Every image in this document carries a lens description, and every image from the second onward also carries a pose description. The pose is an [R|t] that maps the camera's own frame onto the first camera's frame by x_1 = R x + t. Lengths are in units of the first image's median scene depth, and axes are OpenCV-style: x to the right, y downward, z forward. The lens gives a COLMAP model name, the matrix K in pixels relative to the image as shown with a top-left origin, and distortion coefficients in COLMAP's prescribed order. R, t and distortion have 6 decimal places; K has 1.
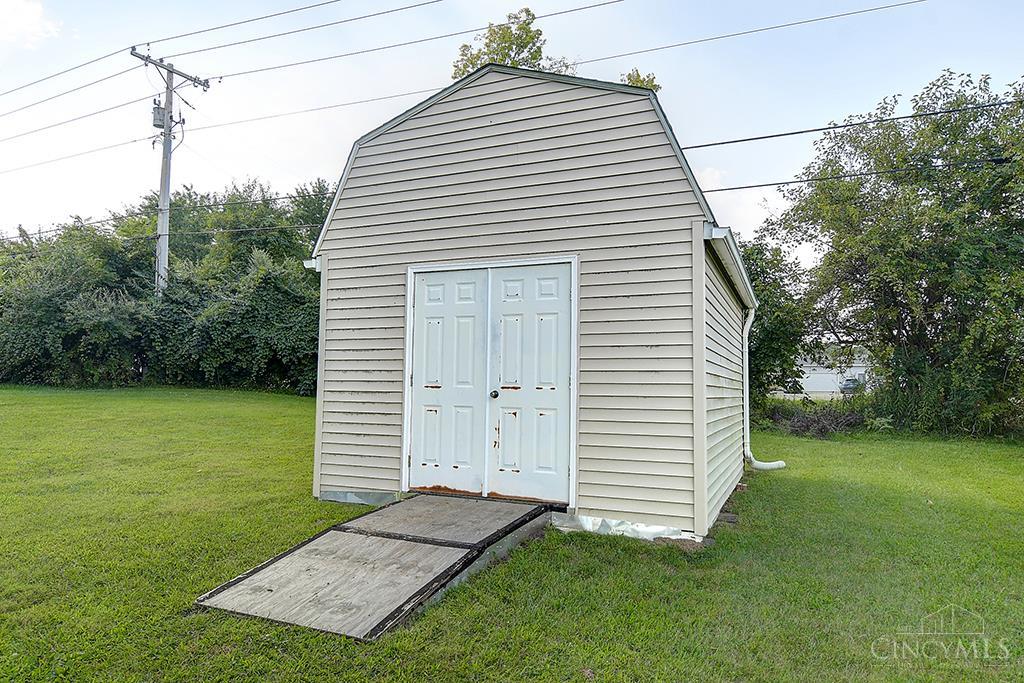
lens RADIAL K [[648.4, 0, 512.0], [0, 648.4, 341.5], [0, 0, 1]] dist [-0.001684, -0.000692]
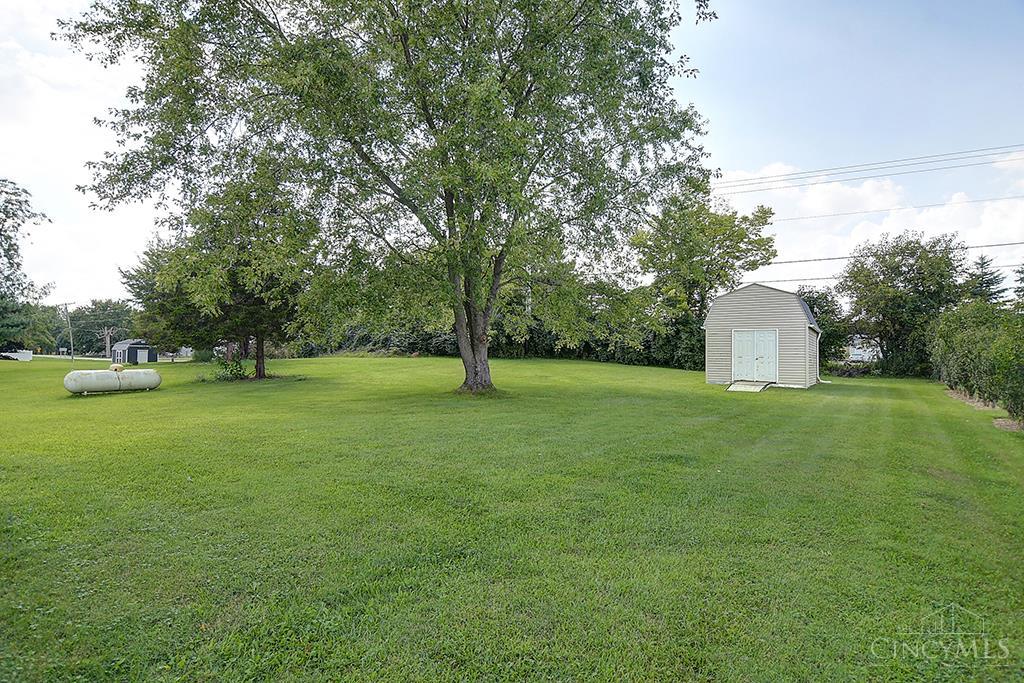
lens RADIAL K [[540.0, 0, 509.9], [0, 540.0, 343.6], [0, 0, 1]] dist [-0.000746, -0.021549]
pose [[0.982813, -0.007905, -0.184434, -0.403987], [0.015645, 0.999055, 0.040548, -0.082281], [0.183939, -0.042736, 0.982008, -1.195859]]
